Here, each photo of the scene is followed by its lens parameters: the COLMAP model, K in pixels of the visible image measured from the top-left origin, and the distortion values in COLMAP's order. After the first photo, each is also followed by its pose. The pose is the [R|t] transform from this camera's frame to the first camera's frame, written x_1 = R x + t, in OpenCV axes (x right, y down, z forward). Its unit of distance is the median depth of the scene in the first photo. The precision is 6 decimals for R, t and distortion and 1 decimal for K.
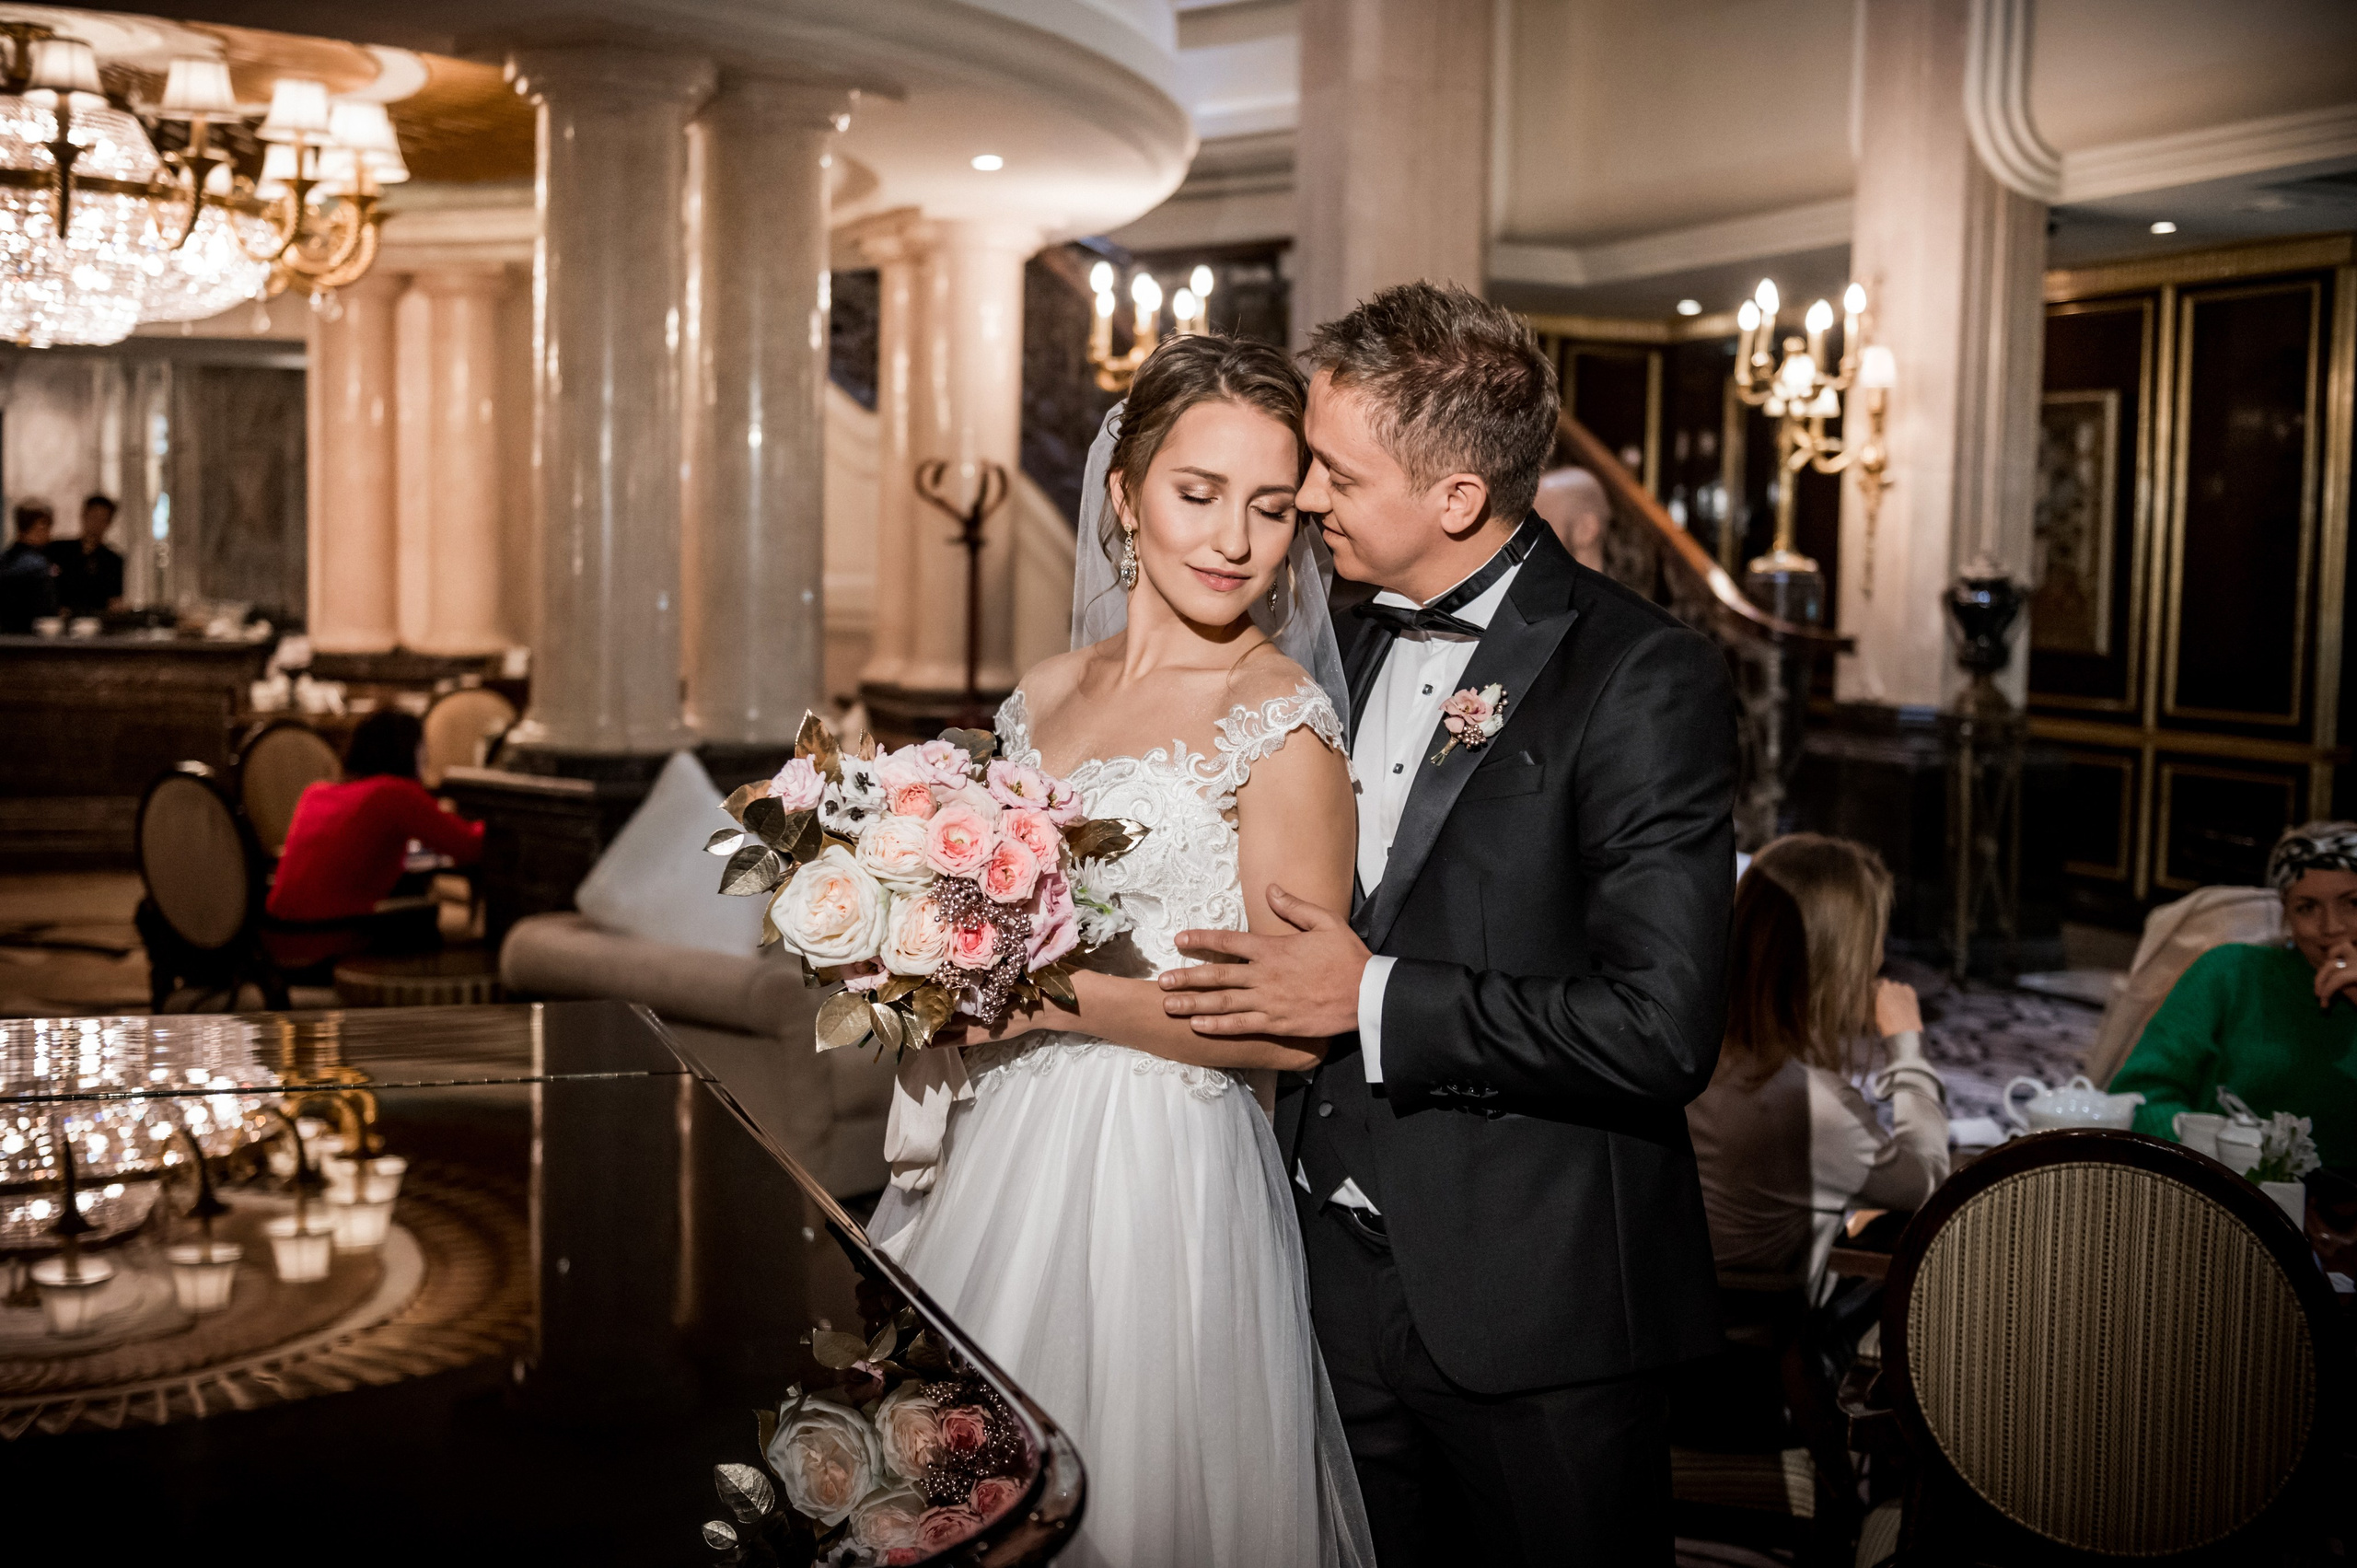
lens RADIAL K [[2649.4, 0, 1183.4], [0, 2649.4, 767.3], [0, 0, 1]] dist [-0.009201, -0.020571]
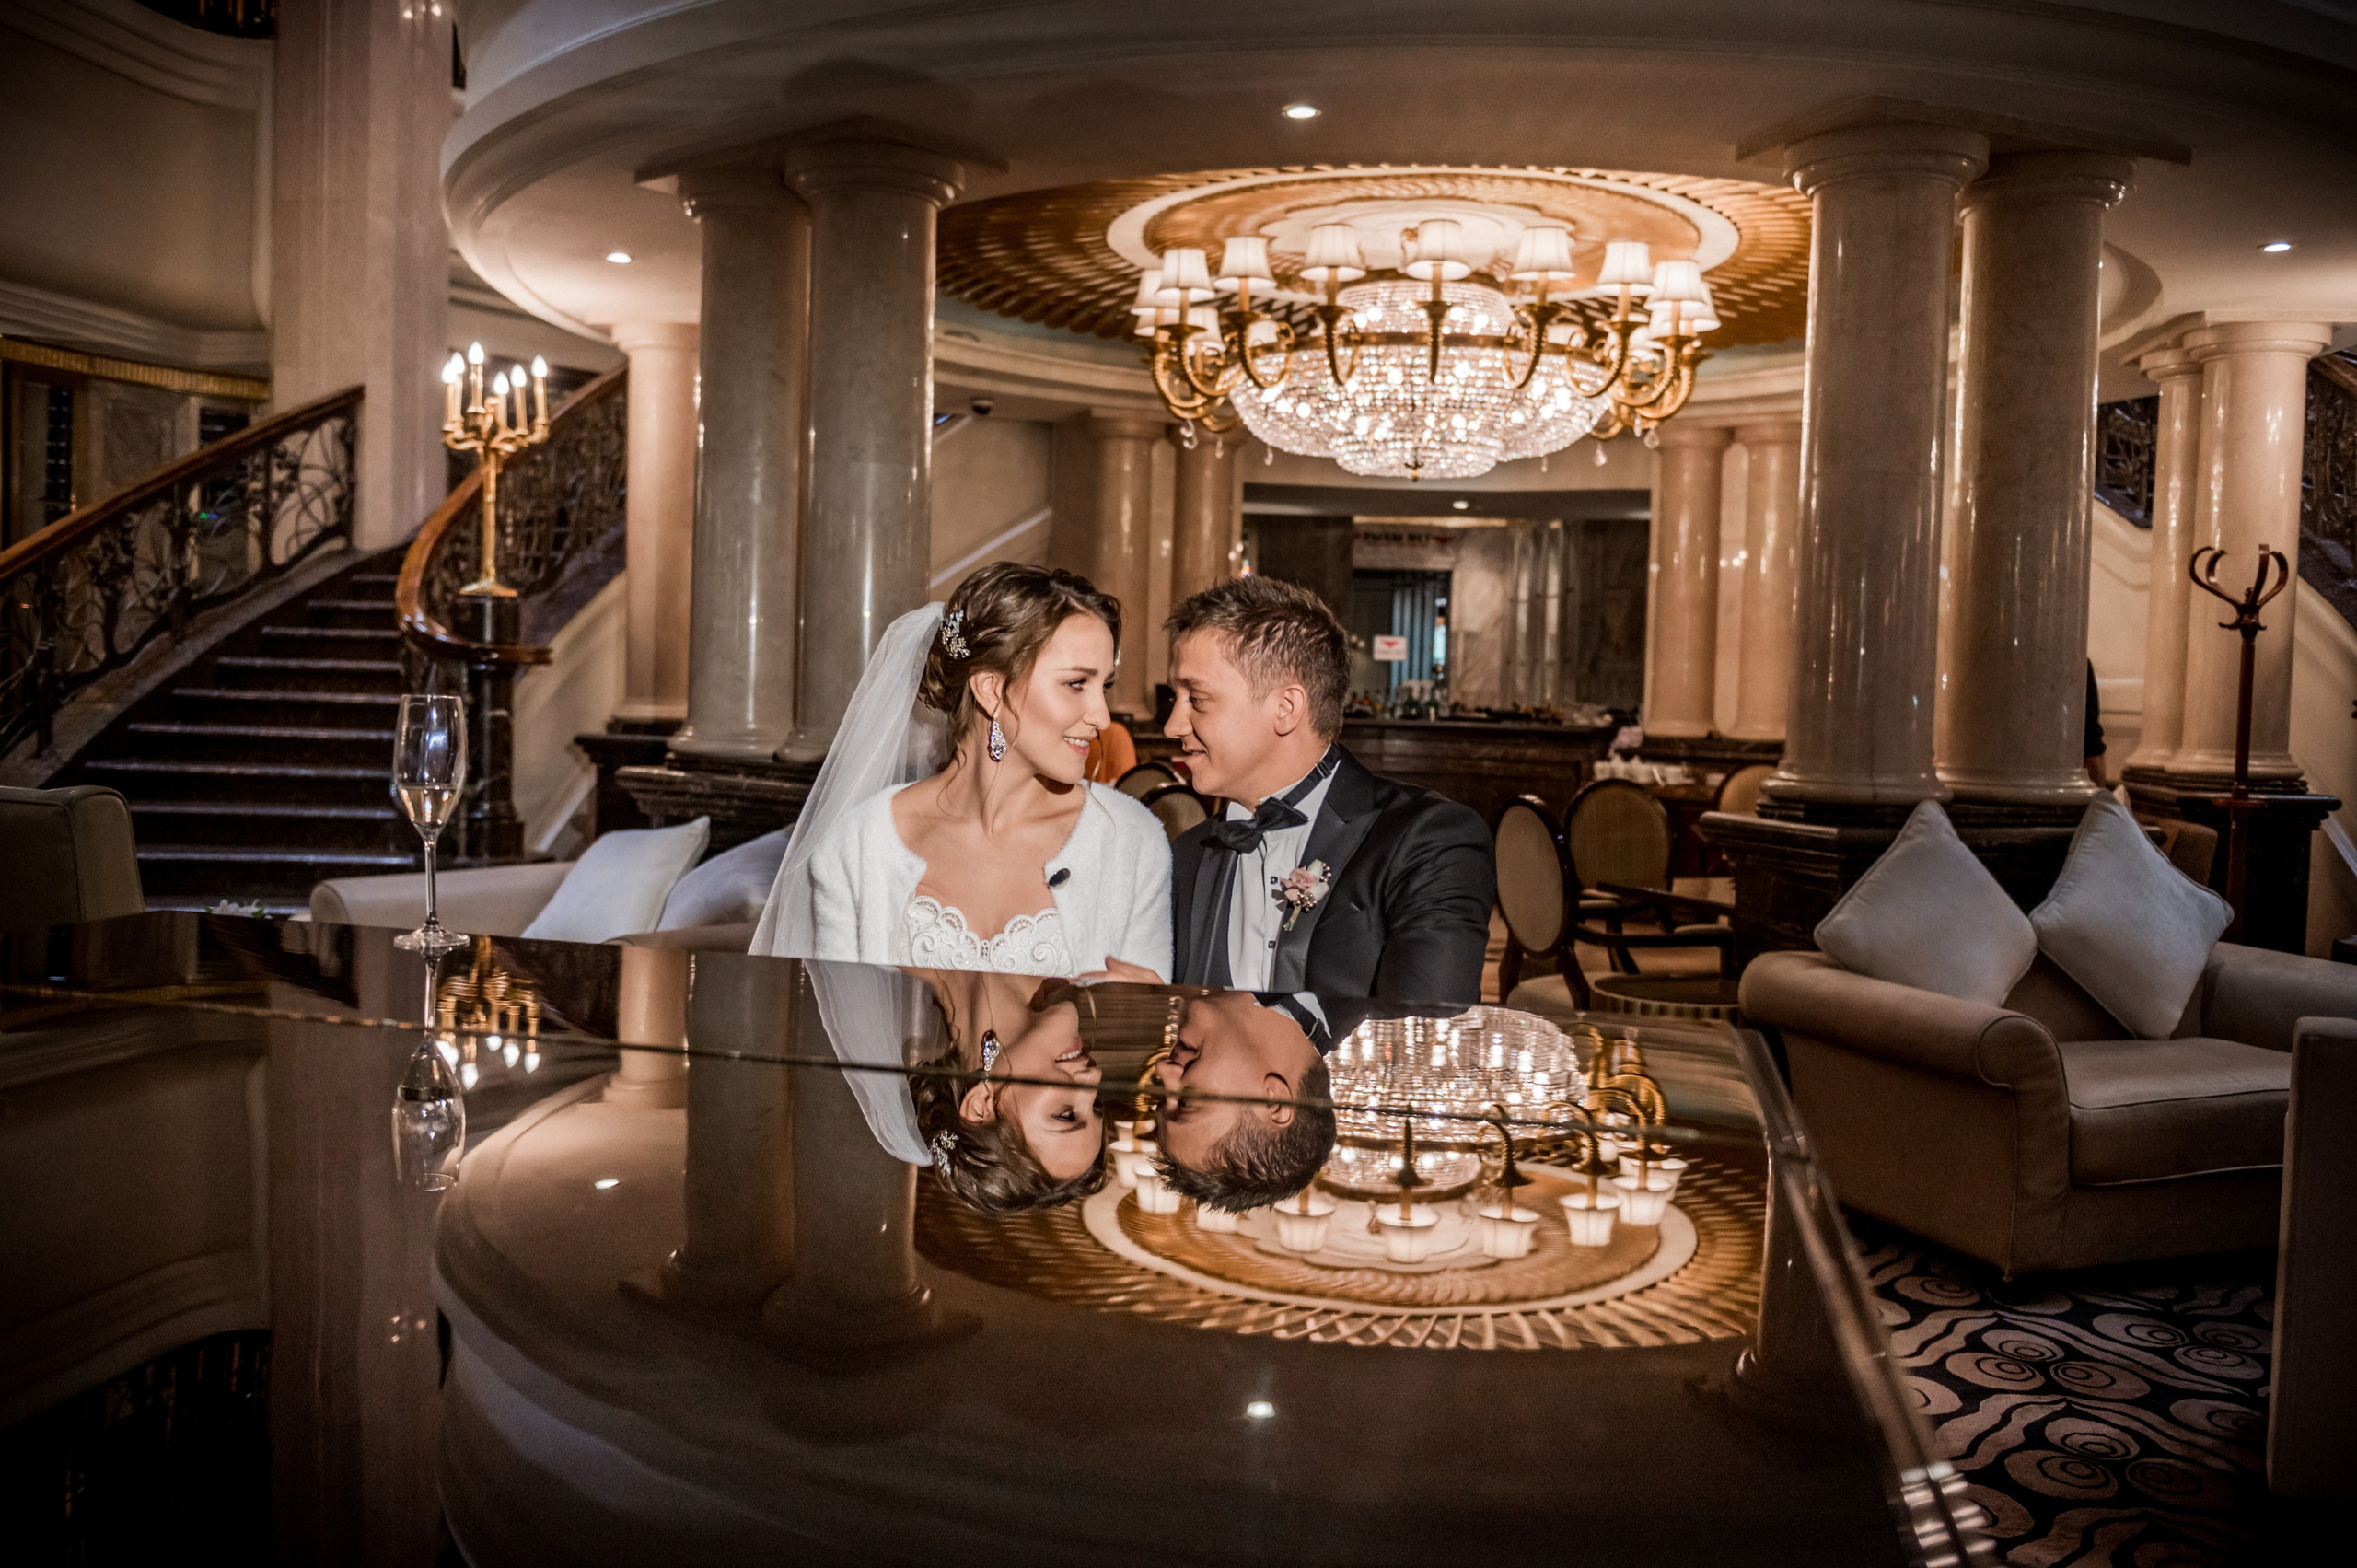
lens RADIAL K [[2010.8, 0, 1124.7], [0, 2010.8, 792.2], [0, 0, 1]] dist [-0.038443, -0.005819]
pose [[0.831684, 0.031787, -0.554339, -0.012897], [-0.047467, 0.998775, -0.013945, 0.010659], [0.553216, 0.037911, 0.832174, 0.119883]]
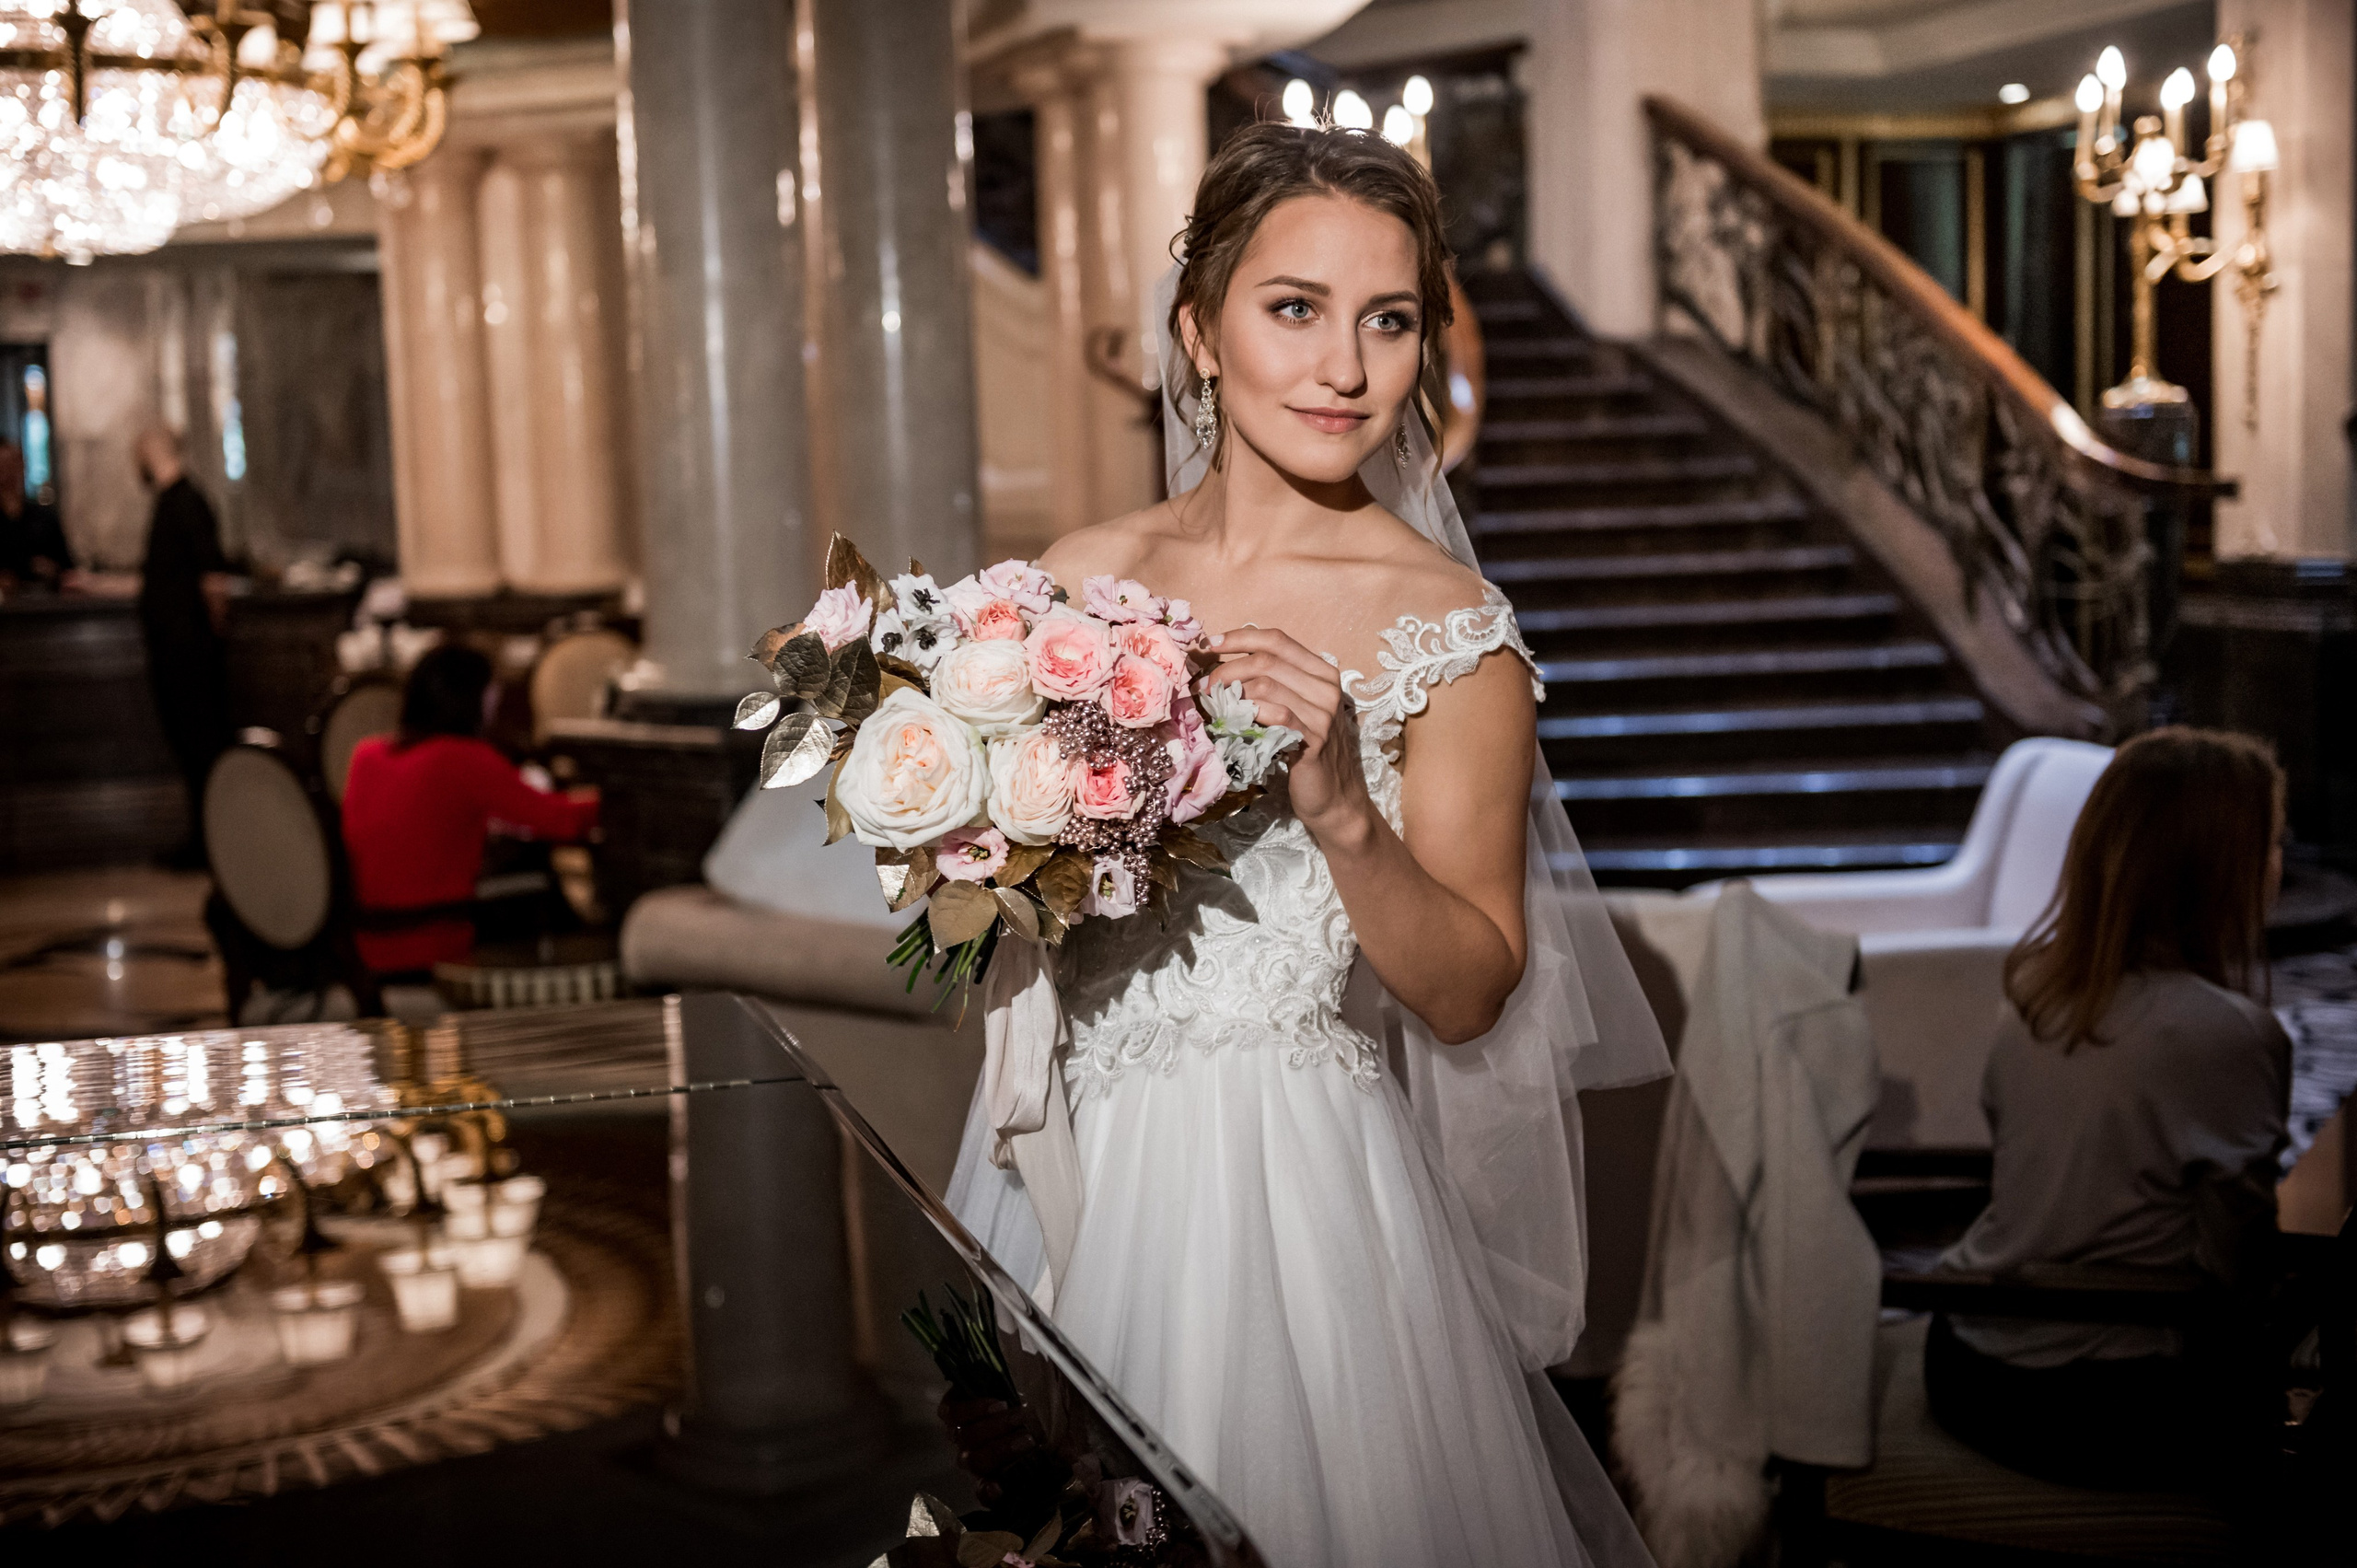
lens RADIAL K [[3102.5, 0, 1178.5], [0, 3102.5, 784.0], [0, 0, 1]] dist [0.013326, 0.017476]
pose [[0.995478, -0.047253, -0.082407, 0.002622], [0.049820, 0.998326, 0.029380, 0.000446], [0.080881, -0.033352, 0.996166, 0.014236]]
